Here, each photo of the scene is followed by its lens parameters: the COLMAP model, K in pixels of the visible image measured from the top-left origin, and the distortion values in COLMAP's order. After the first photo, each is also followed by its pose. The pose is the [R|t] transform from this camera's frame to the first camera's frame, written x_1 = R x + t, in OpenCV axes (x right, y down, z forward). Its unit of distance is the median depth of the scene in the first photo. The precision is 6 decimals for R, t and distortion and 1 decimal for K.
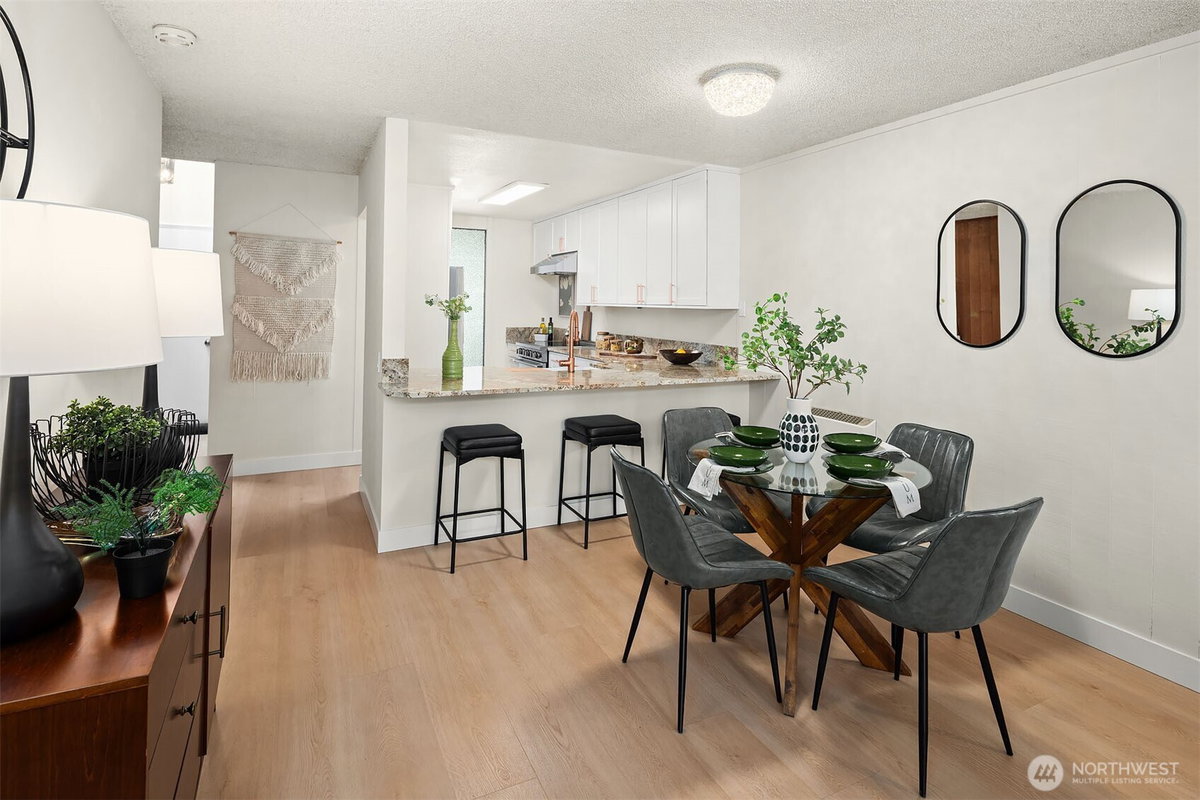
lens RADIAL K [[597.3, 0, 587.2], [0, 597.3, 296.7], [0, 0, 1]] dist [-0.000259, -0.002829]
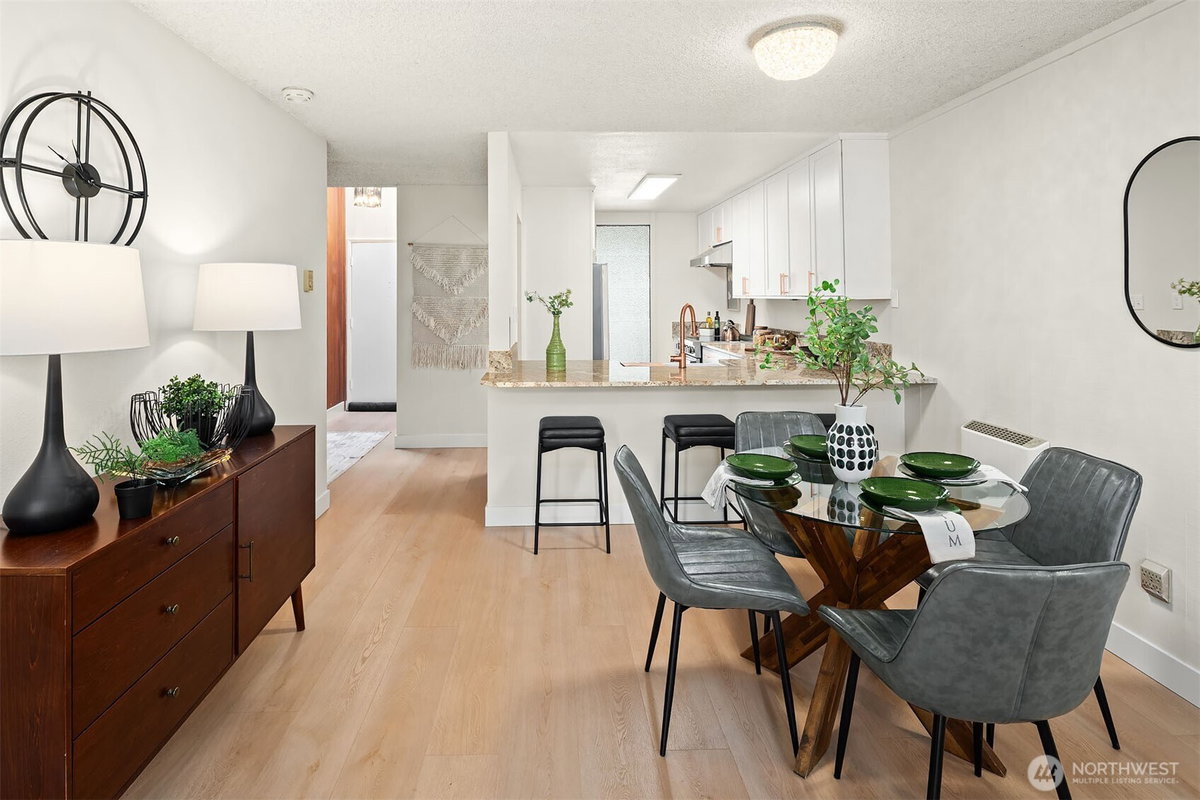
lens RADIAL K [[597.3, 0, 561.8], [0, 597.3, 290.2], [0, 0, 1]] dist [-0.000259, -0.002829]
pose [[0.910113, -0.026249, -0.413529, 0.233638], [0.025521, 0.999648, -0.007286, 0.003108], [0.413575, -0.003923, 0.910462, 0.049018]]
